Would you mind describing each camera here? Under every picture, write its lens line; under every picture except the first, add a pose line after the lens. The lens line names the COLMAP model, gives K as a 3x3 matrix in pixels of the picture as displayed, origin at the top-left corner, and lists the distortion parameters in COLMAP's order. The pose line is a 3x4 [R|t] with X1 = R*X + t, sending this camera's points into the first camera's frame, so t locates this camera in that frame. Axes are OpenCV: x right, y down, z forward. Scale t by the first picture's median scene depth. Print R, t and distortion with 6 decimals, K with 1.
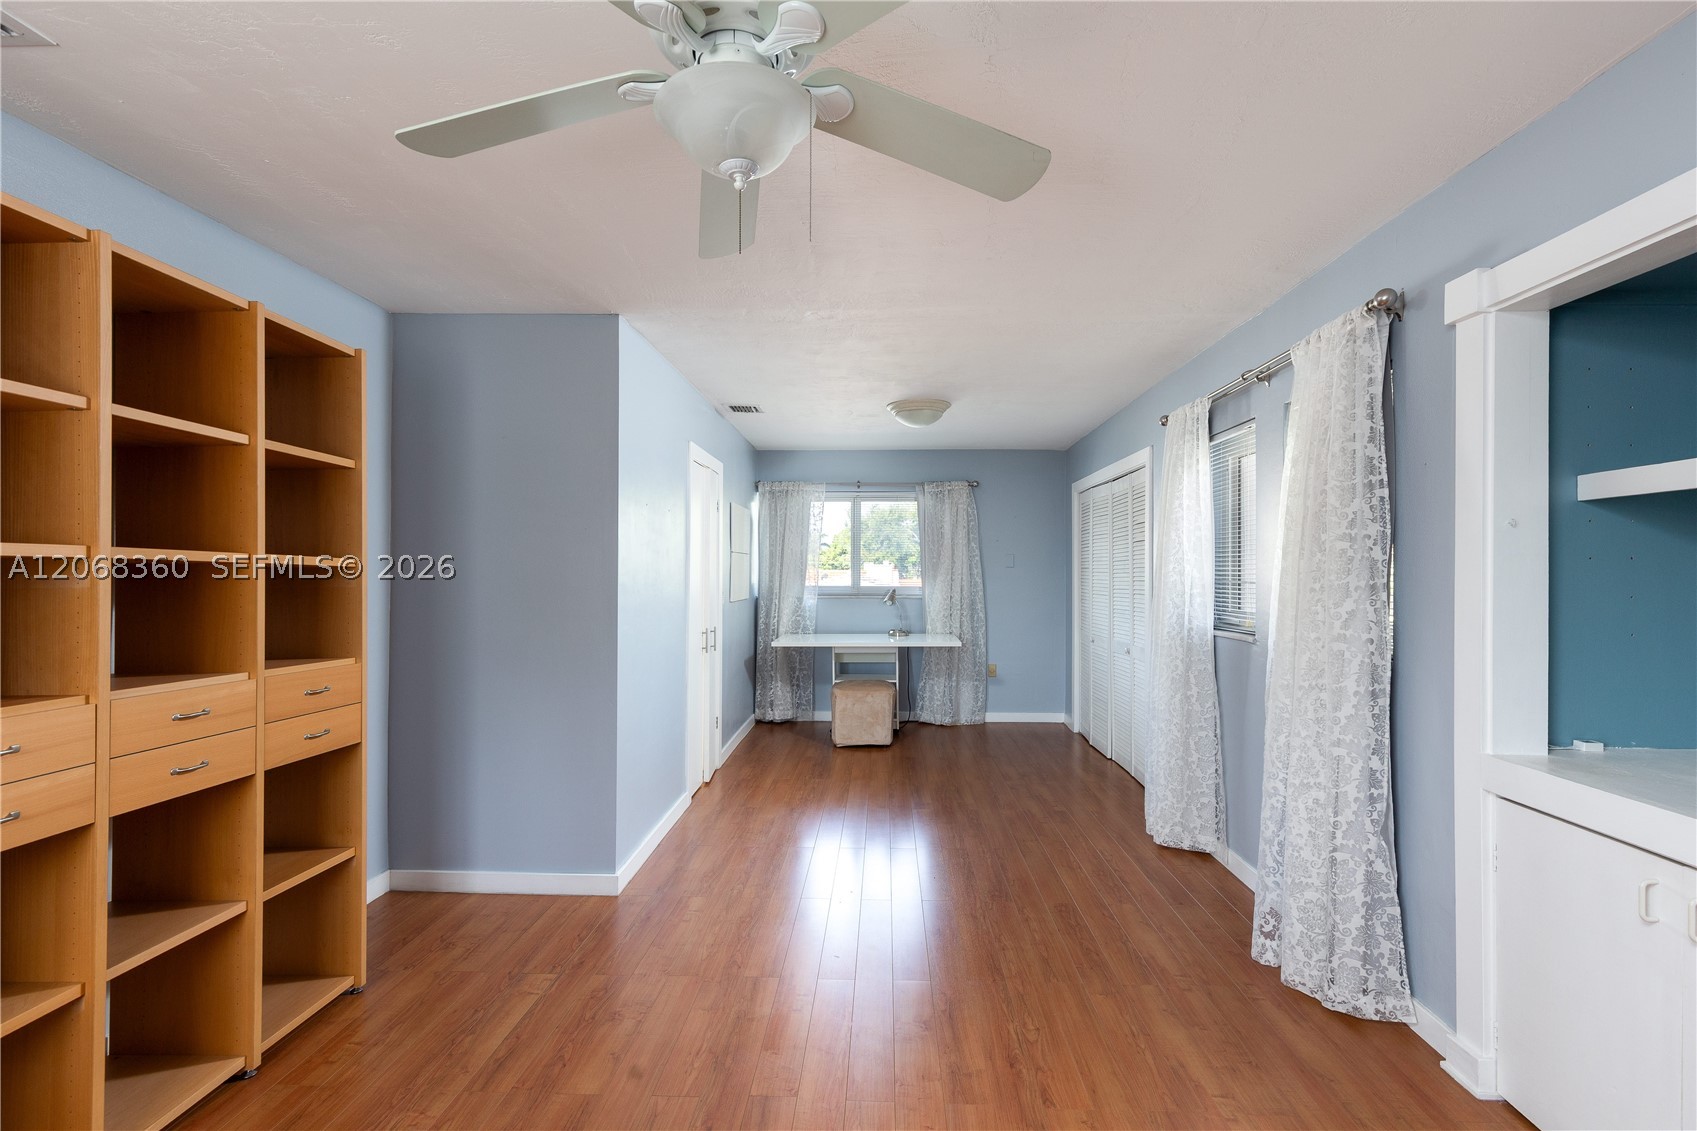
lens RADIAL K [[770.9, 0, 851.2], [0, 770.9, 564.5], [0, 0, 1]] dist [-0.000828, -0.000024]
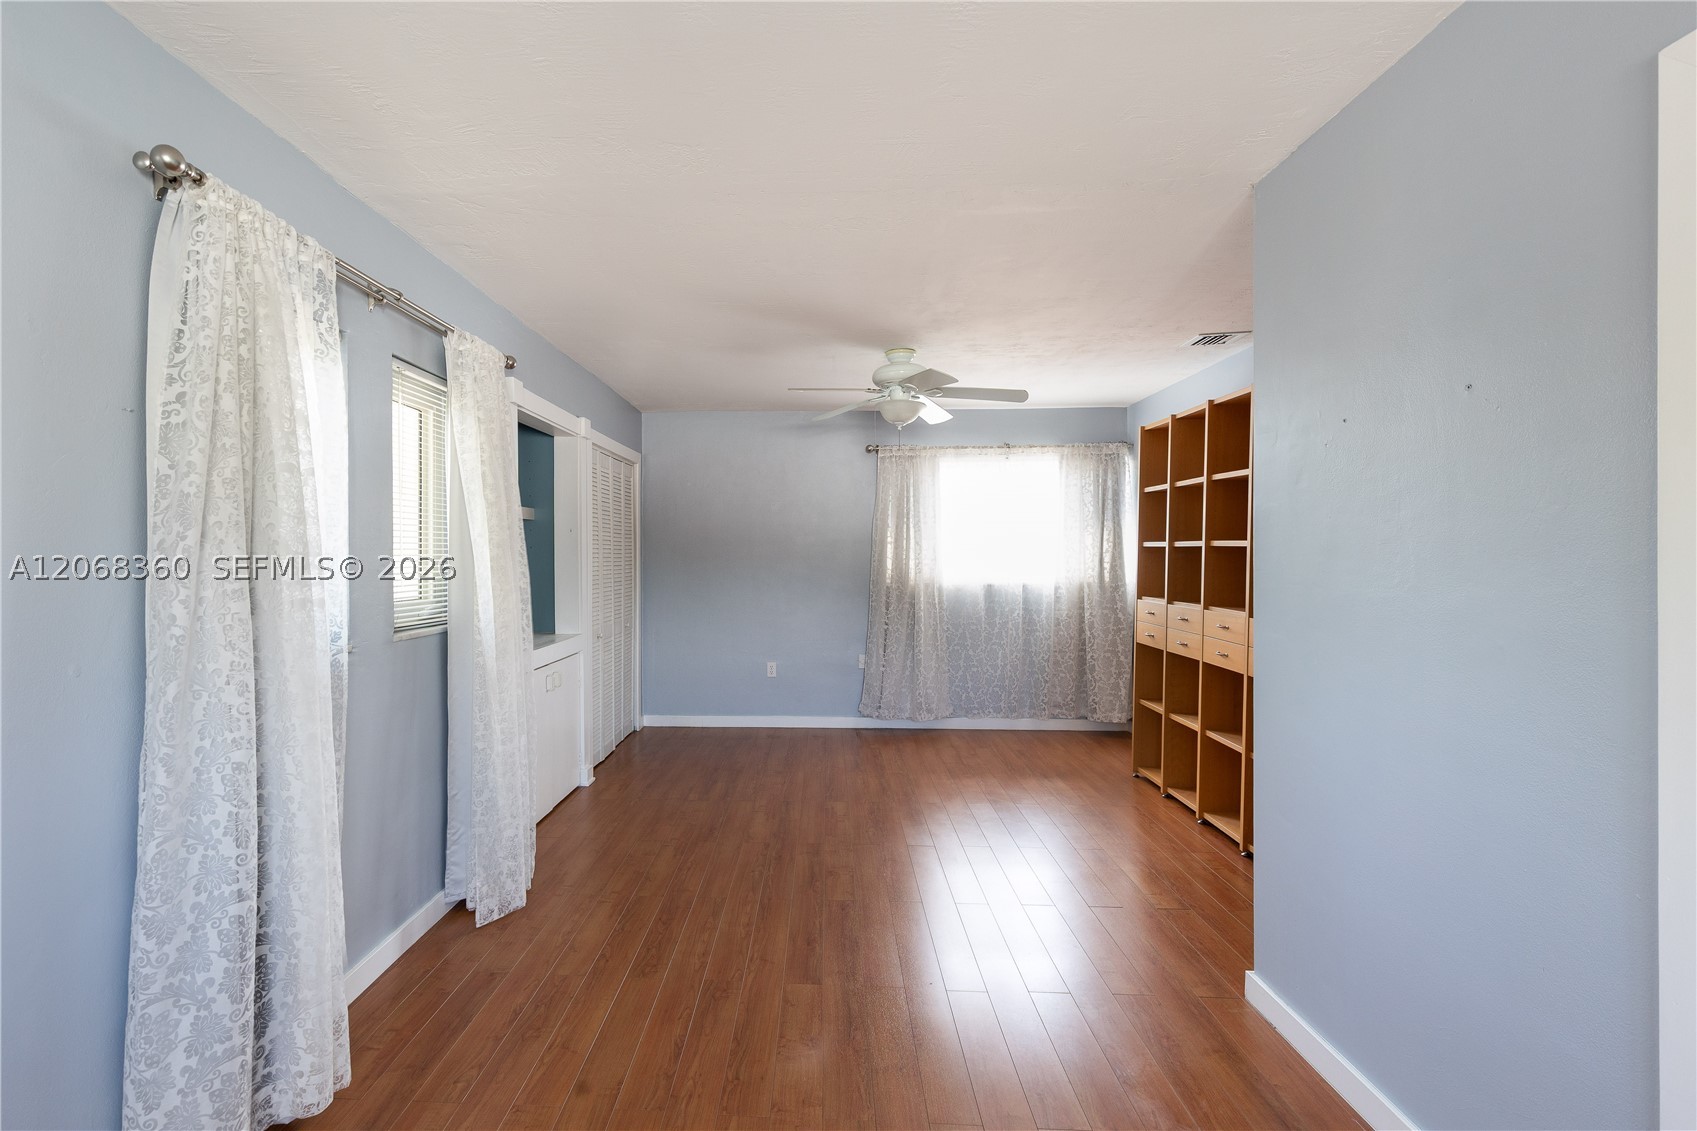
lens RADIAL K [[770.9, 0, 849.8], [0, 770.9, 569.8], [0, 0, 1]] dist [-0.000828, -0.000024]
pose [[-0.997542, 0.002036, -0.070035, 0.127312], [0.001471, 0.999966, 0.008109, 0.024374], [0.070049, 0.007986, -0.997512, 1.920669]]
